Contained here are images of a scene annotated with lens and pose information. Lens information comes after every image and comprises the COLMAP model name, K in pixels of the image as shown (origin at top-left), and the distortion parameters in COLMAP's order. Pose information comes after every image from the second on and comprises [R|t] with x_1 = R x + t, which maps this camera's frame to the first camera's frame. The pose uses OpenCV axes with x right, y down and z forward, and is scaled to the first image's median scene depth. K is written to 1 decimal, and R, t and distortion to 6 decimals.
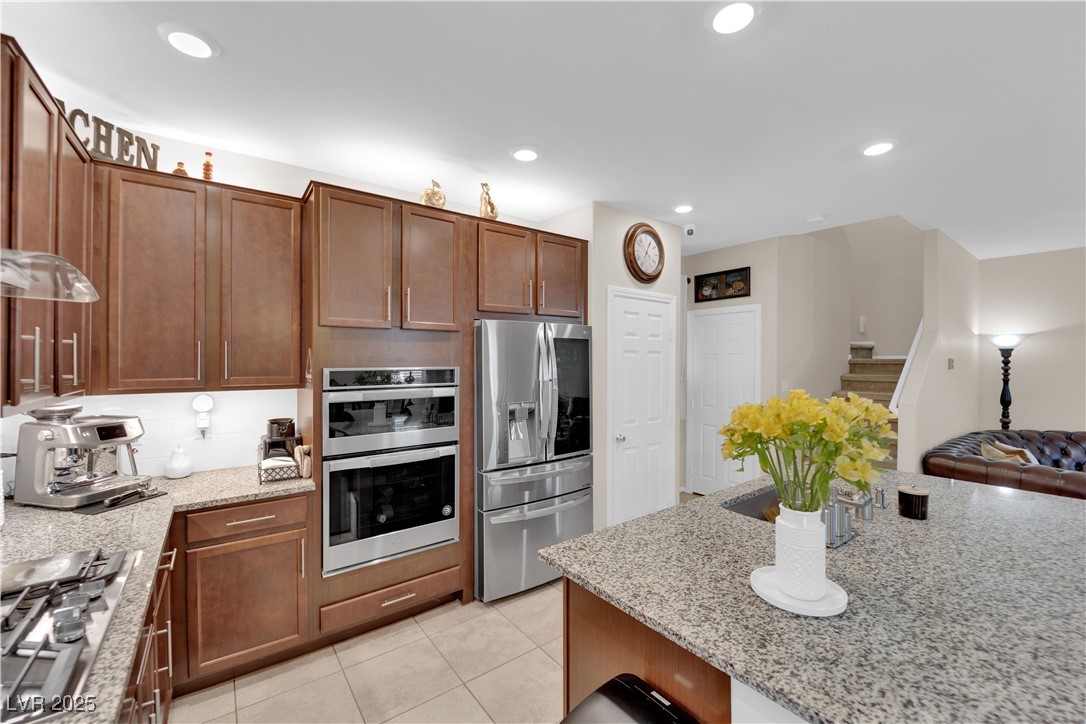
lens RADIAL K [[435.0, 0, 543.7], [0, 435.0, 358.9], [0, 0, 1]] dist [-0.012159, -0.002542]
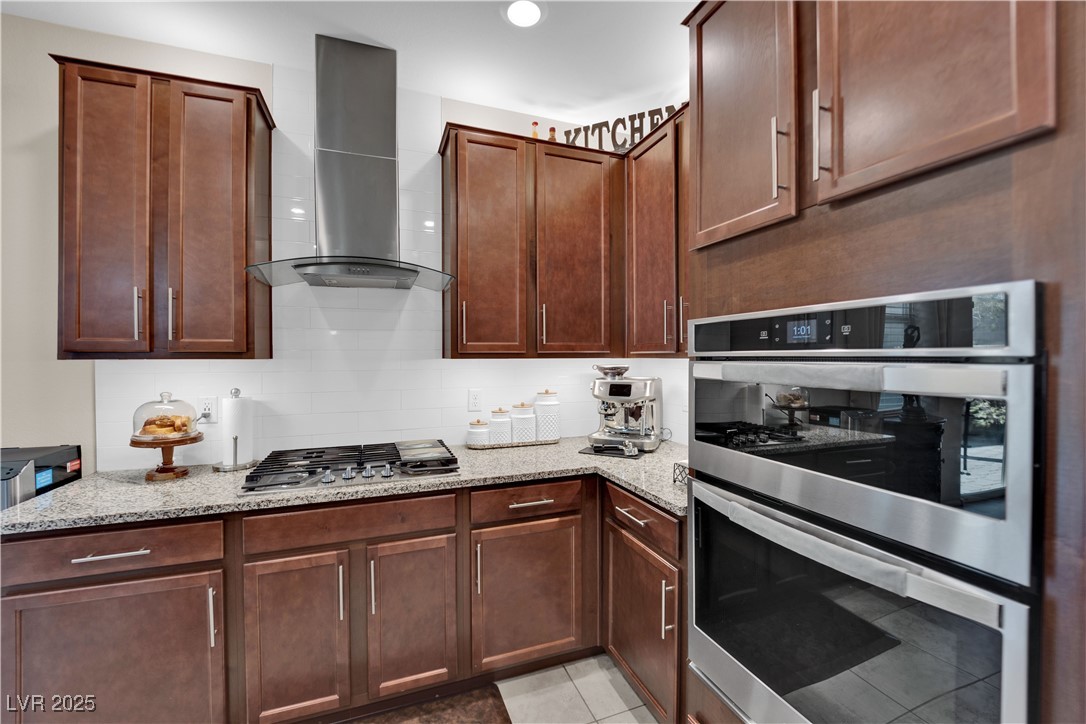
lens RADIAL K [[435.0, 0, 542.1], [0, 435.0, 360.1], [0, 0, 1]] dist [-0.012159, -0.002542]
pose [[-0.280769, 0.009172, -0.959732, 0.103089], [0.004783, 0.999955, 0.008157, 0.059241], [0.959764, -0.002300, -0.280800, 0.816112]]
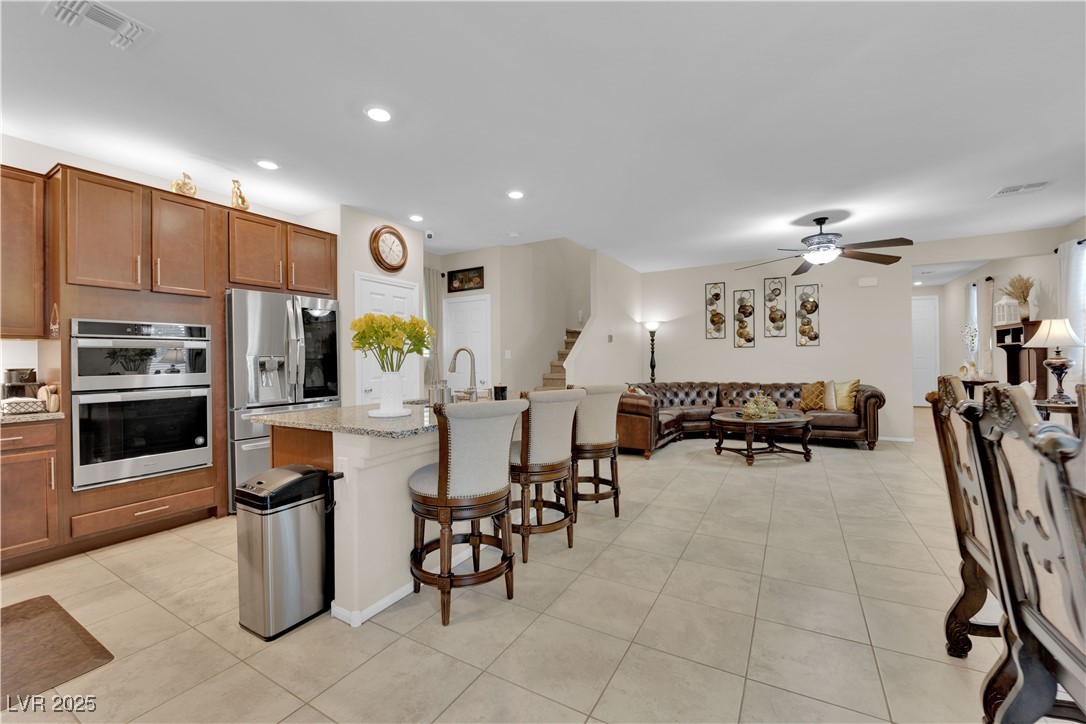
lens RADIAL K [[435.0, 0, 541.8], [0, 435.0, 359.3], [0, 0, 1]] dist [-0.012159, -0.002542]
pose [[0.921595, -0.012380, 0.387954, 0.201329], [0.013462, 0.999909, -0.000072, 0.129242], [-0.387918, 0.005289, 0.921679, -0.513163]]
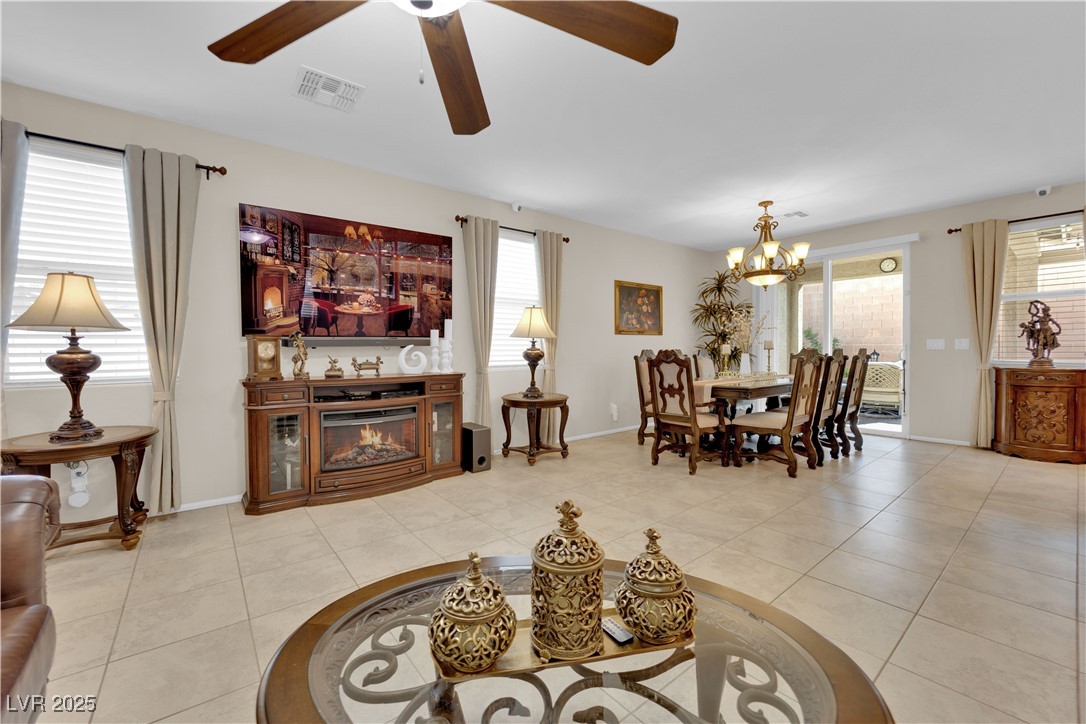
lens RADIAL K [[435.0, 0, 542.1], [0, 435.0, 359.0], [0, 0, 1]] dist [-0.012159, -0.002542]
pose [[-0.999606, 0.008248, -0.026832, 1.890048], [0.007731, 0.999783, 0.019333, 0.160208], [0.026986, 0.019118, -0.999453, 1.244979]]
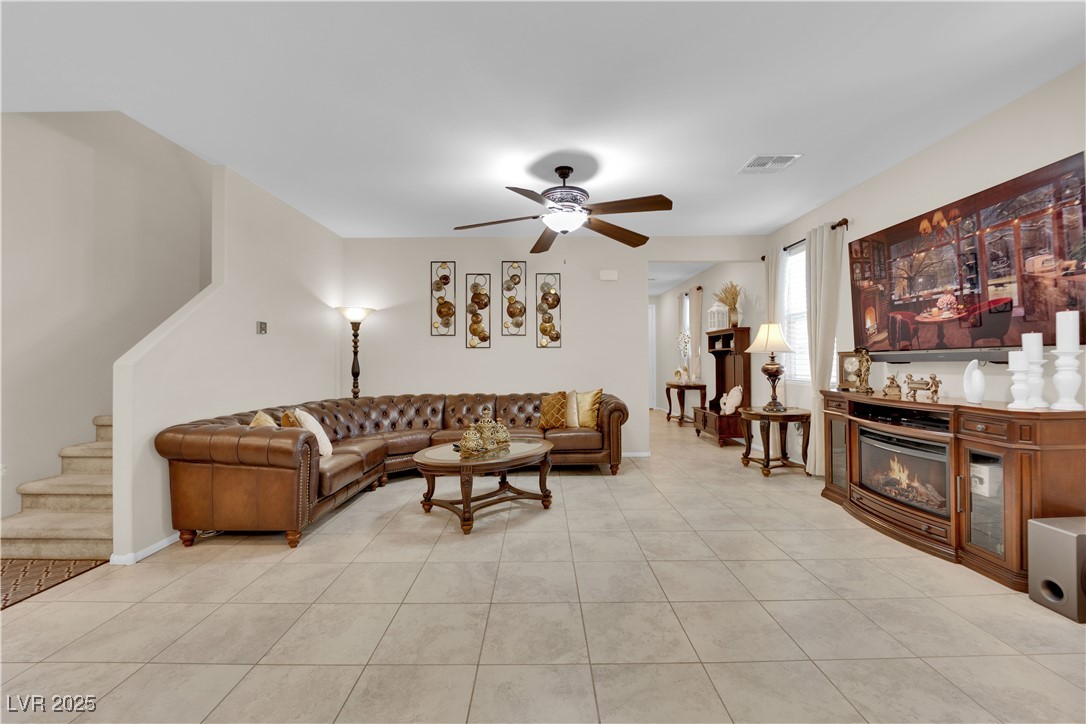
lens RADIAL K [[435.0, 0, 540.7], [0, 435.0, 359.7], [0, 0, 1]] dist [-0.012159, -0.002542]
pose [[0.602777, -0.002516, 0.797906, 0.912155], [0.006362, 0.999978, -0.001653, 0.132969], [-0.797884, 0.006072, 0.602780, -0.021766]]
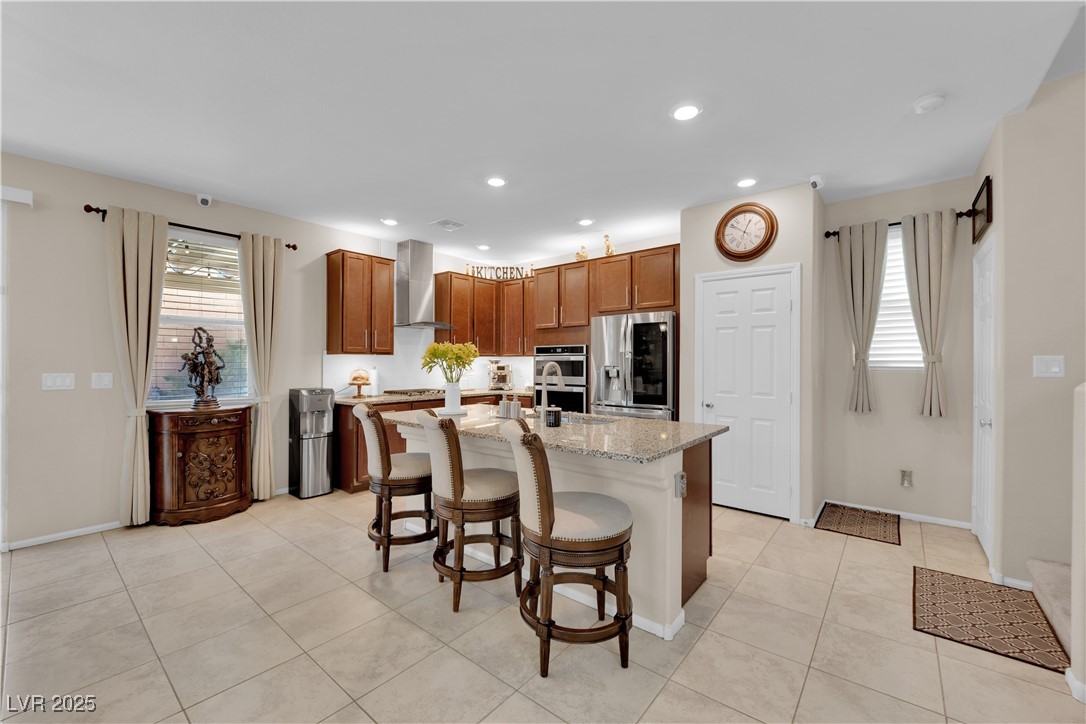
lens RADIAL K [[435.0, 0, 544.7], [0, 435.0, 360.6], [0, 0, 1]] dist [-0.012159, -0.002542]
pose [[0.241135, -0.004364, -0.970482, 1.549475], [0.000042, 0.999990, -0.004487, 0.093859], [0.970492, 0.001041, 0.241133, 0.396925]]
